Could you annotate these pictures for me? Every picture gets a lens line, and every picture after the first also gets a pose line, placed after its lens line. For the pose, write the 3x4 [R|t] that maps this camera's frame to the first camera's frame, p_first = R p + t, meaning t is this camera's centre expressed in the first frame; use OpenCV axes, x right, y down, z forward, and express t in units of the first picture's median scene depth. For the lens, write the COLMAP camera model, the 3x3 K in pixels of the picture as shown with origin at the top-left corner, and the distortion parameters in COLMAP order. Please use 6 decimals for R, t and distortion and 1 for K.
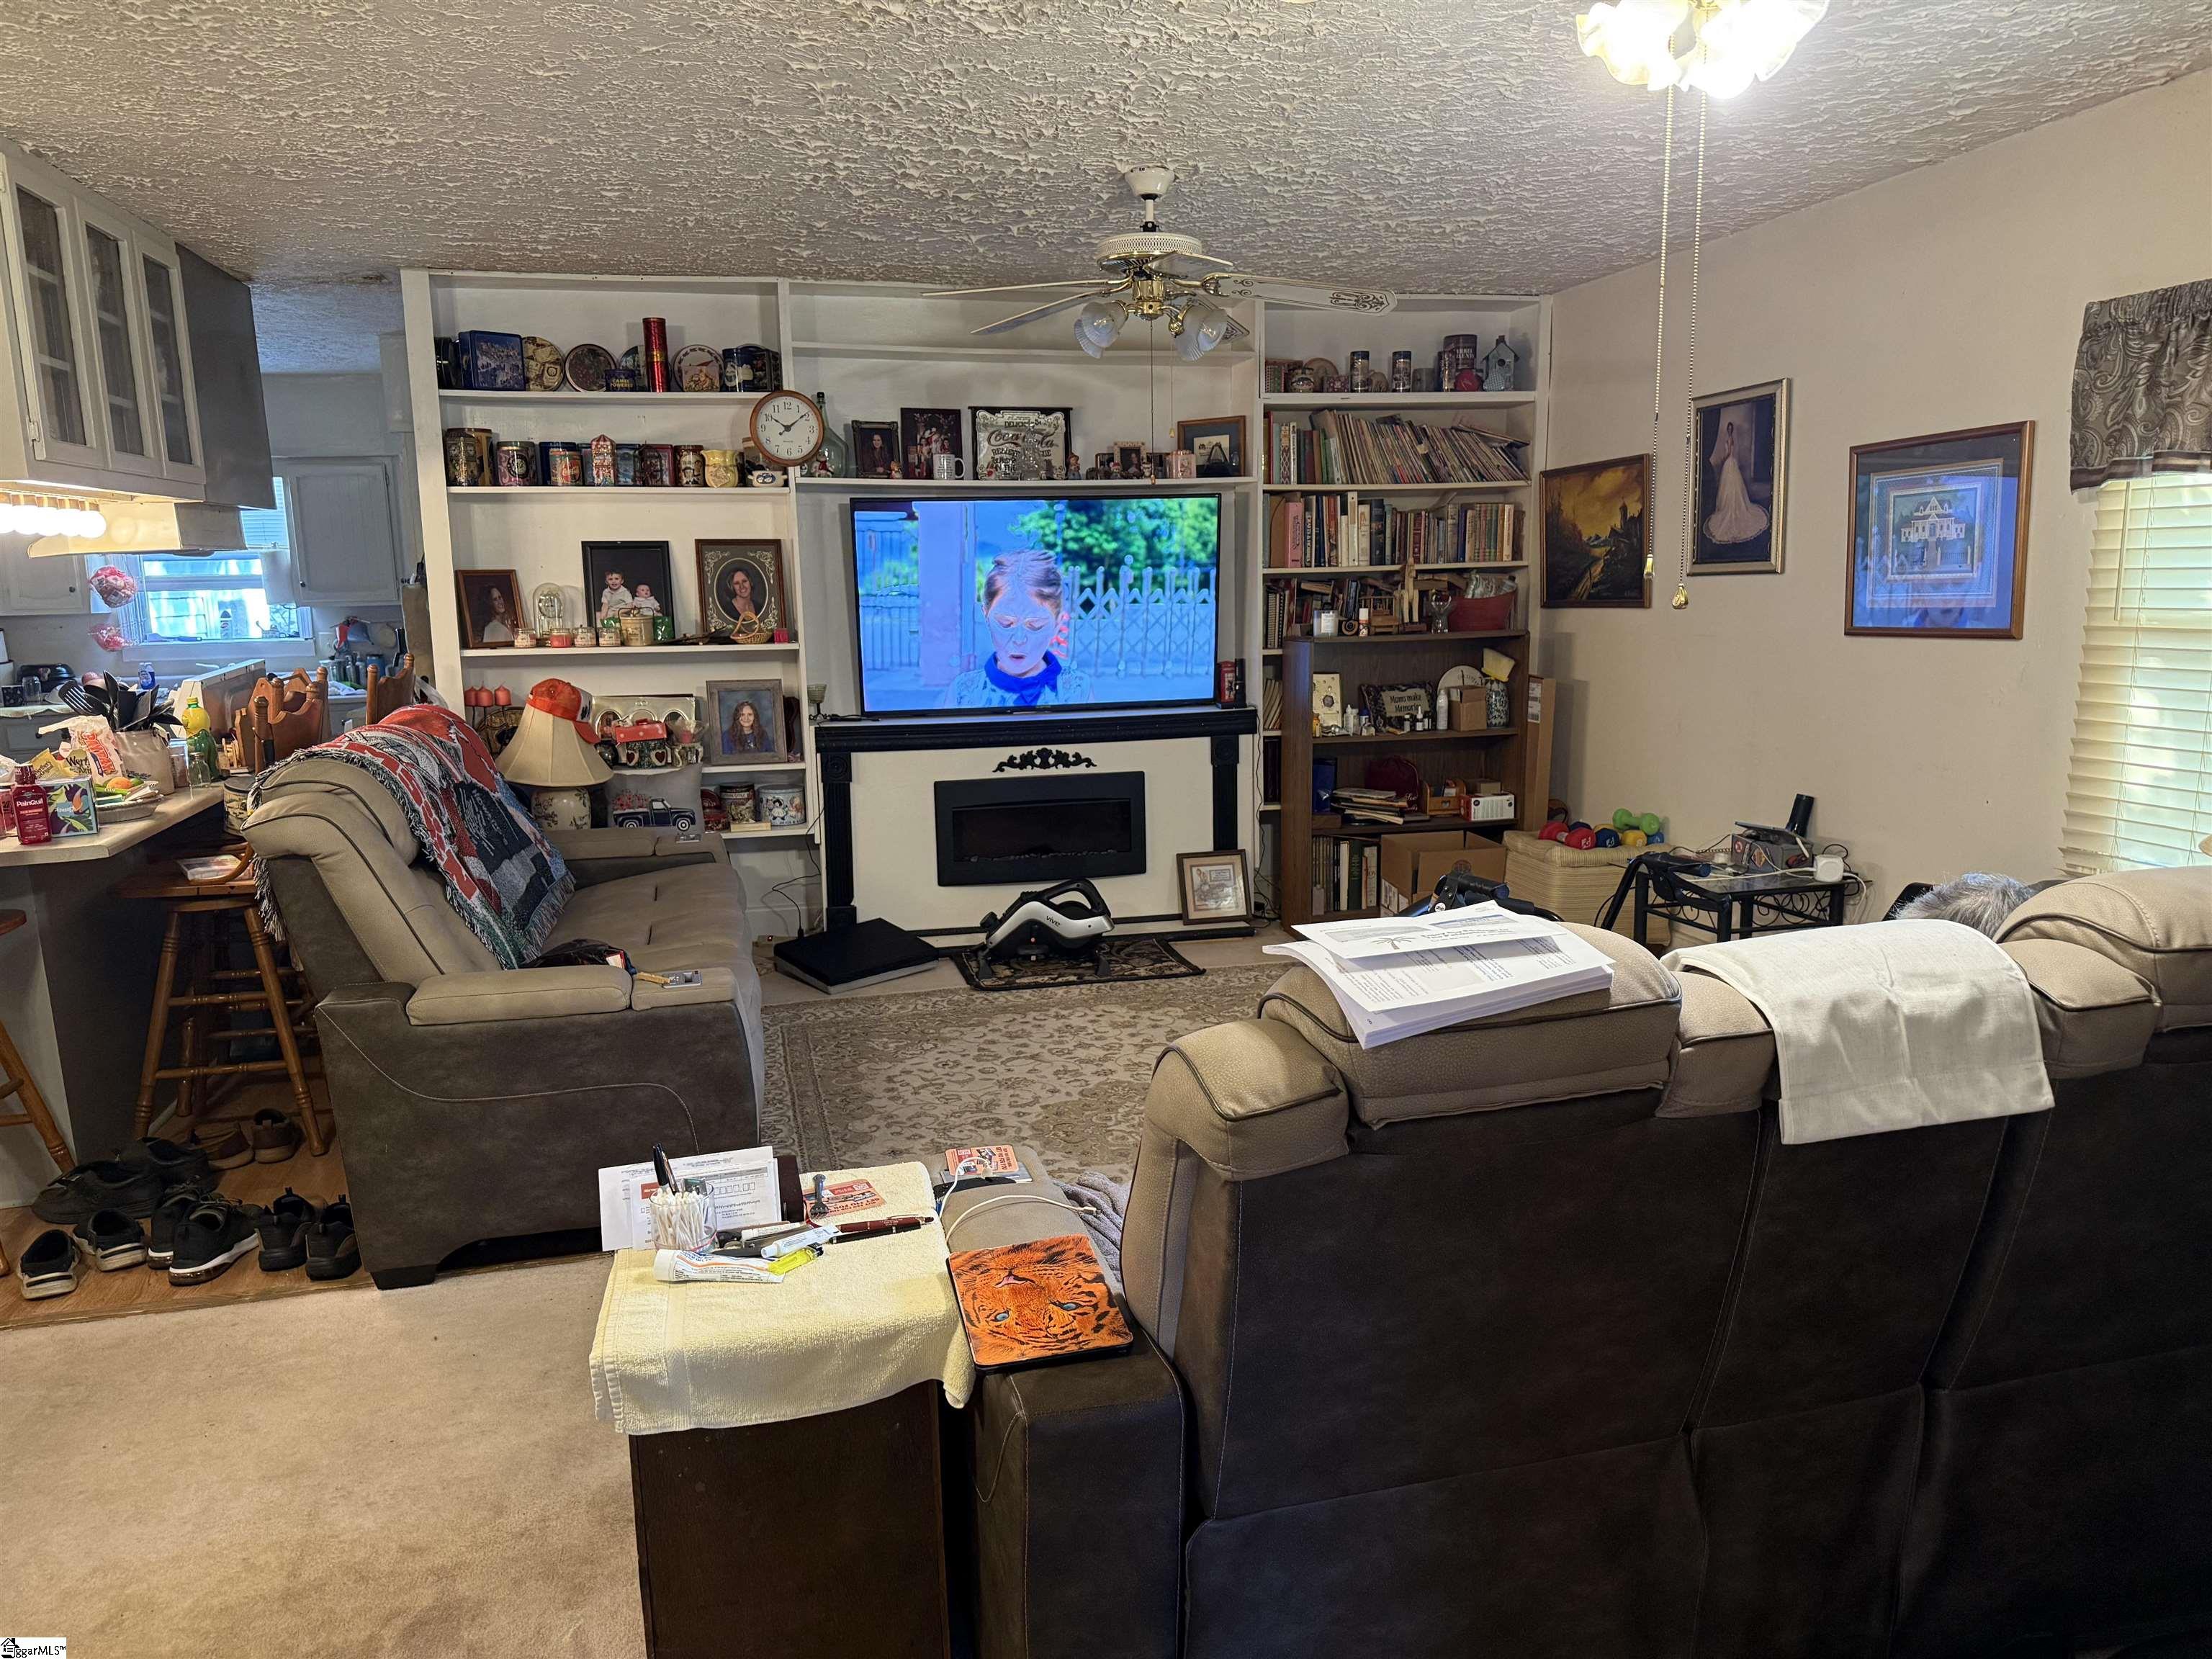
lens RADIAL K [[1540.6, 0, 1096.9], [0, 1540.6, 841.7], [0, 0, 1]] dist [0.122627, -0.205207]
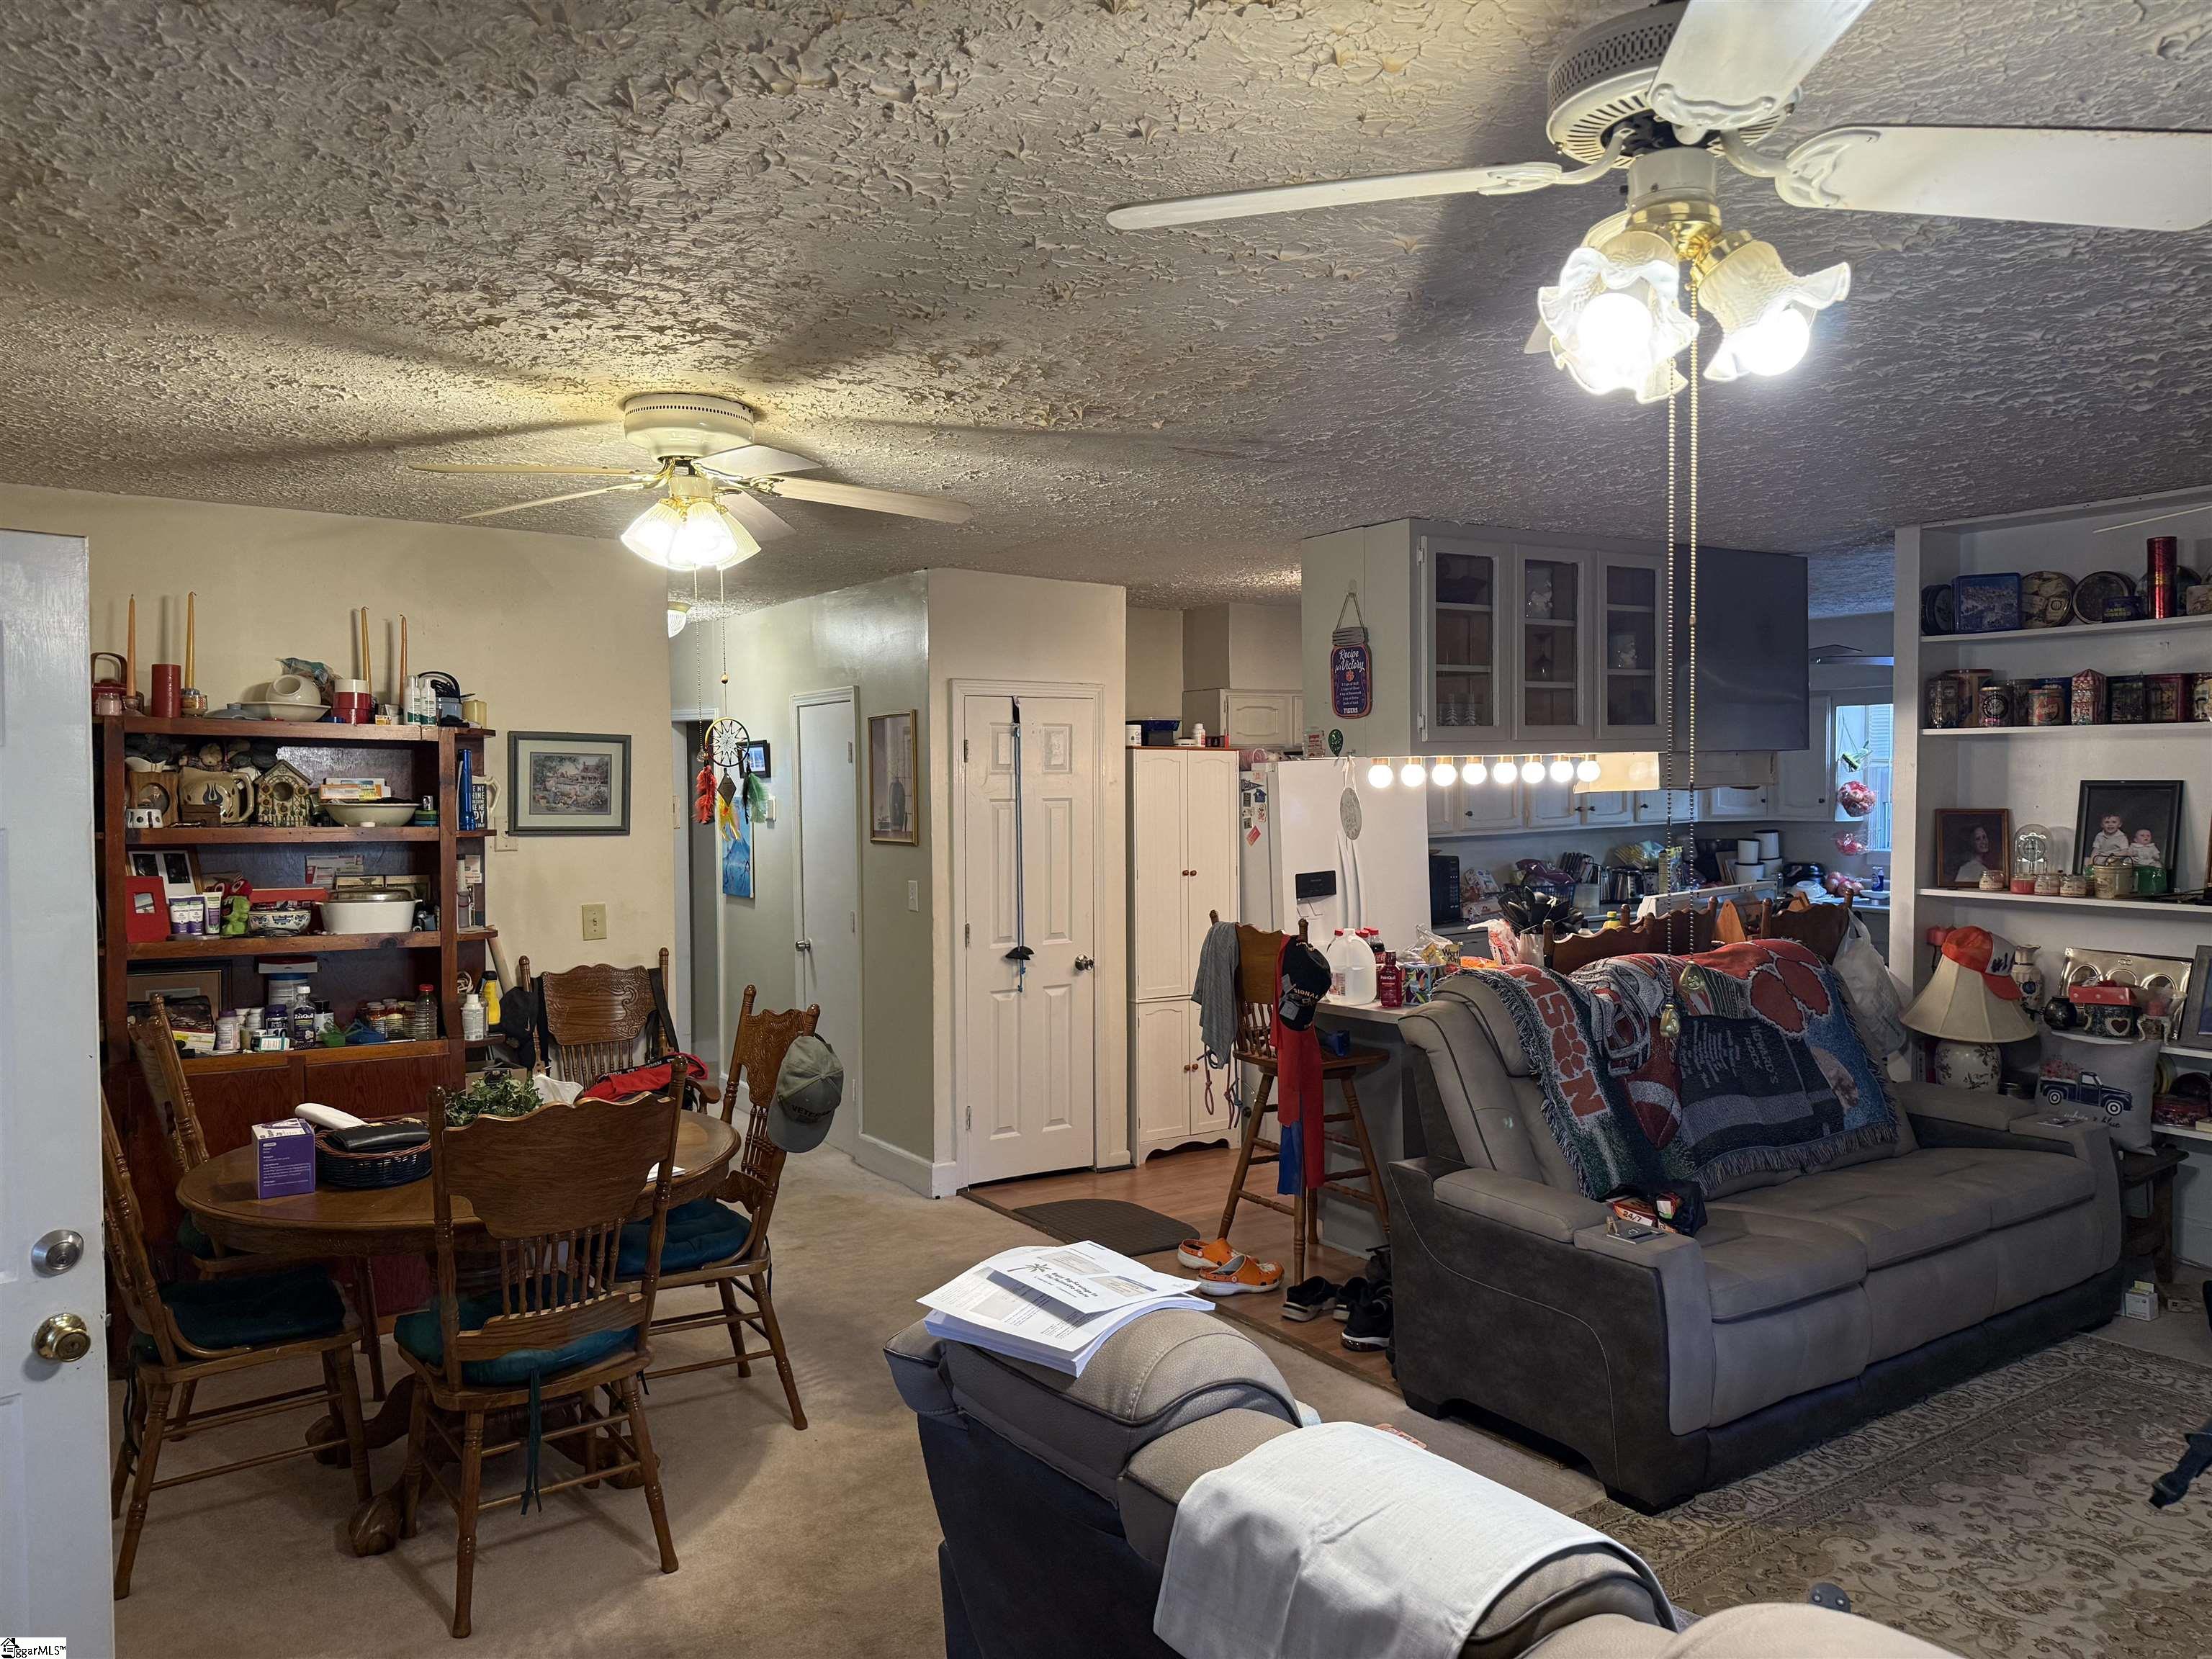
lens RADIAL K [[1556.7, 0, 1106.0], [0, 1556.7, 838.4], [0, 0, 1]] dist [-0.001712, -0.005804]
pose [[0.331033, 0.056600, -0.941920, 0.357103], [-0.160113, 0.987094, 0.003043, -0.073067], [0.929936, 0.149807, 0.335823, 0.174335]]
